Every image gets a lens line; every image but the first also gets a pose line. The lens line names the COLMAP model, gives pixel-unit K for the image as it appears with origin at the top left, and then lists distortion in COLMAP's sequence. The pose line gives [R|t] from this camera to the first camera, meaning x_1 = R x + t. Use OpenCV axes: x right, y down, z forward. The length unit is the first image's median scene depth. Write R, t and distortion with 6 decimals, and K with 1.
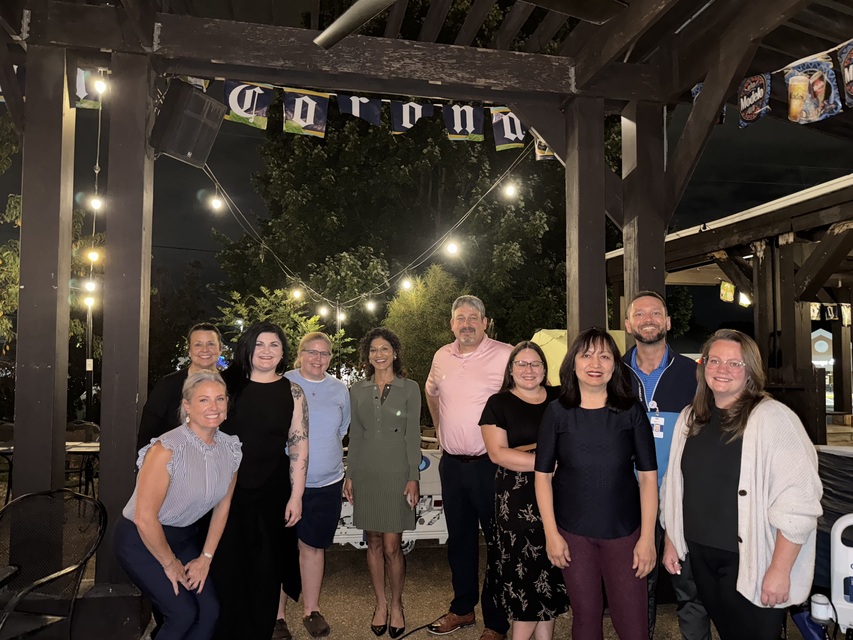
lens RADIAL K [[576.0, 0, 427.1], [0, 576.0, 337.0], [0, 0, 1]] dist [0.127552, -0.138933]
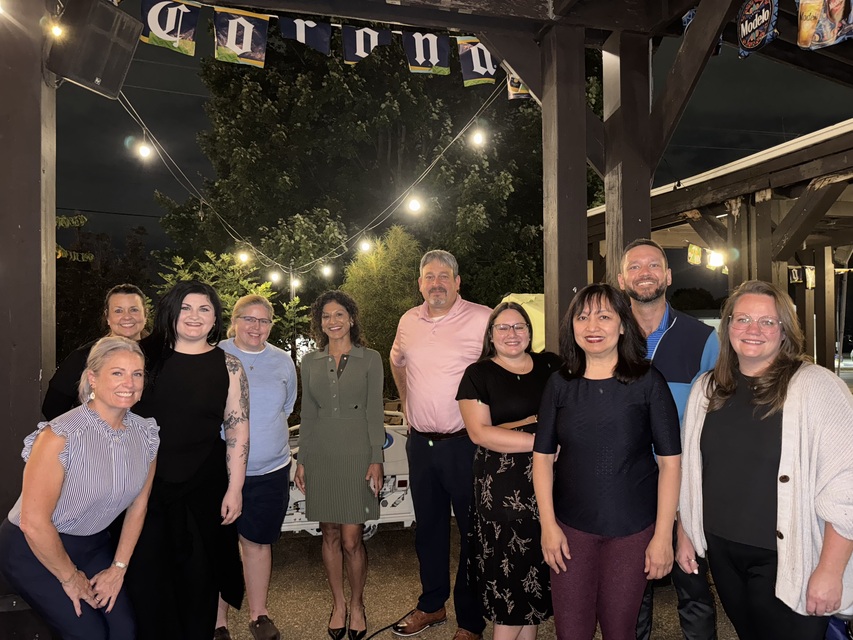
lens RADIAL K [[576.0, 0, 427.1], [0, 576.0, 337.0], [0, 0, 1]] dist [0.127552, -0.138933]
pose [[0.997714, -0.012658, 0.066381, -0.000458], [0.009226, 0.998617, 0.051756, 0.010660], [-0.066944, -0.051025, 0.996451, 0.109402]]
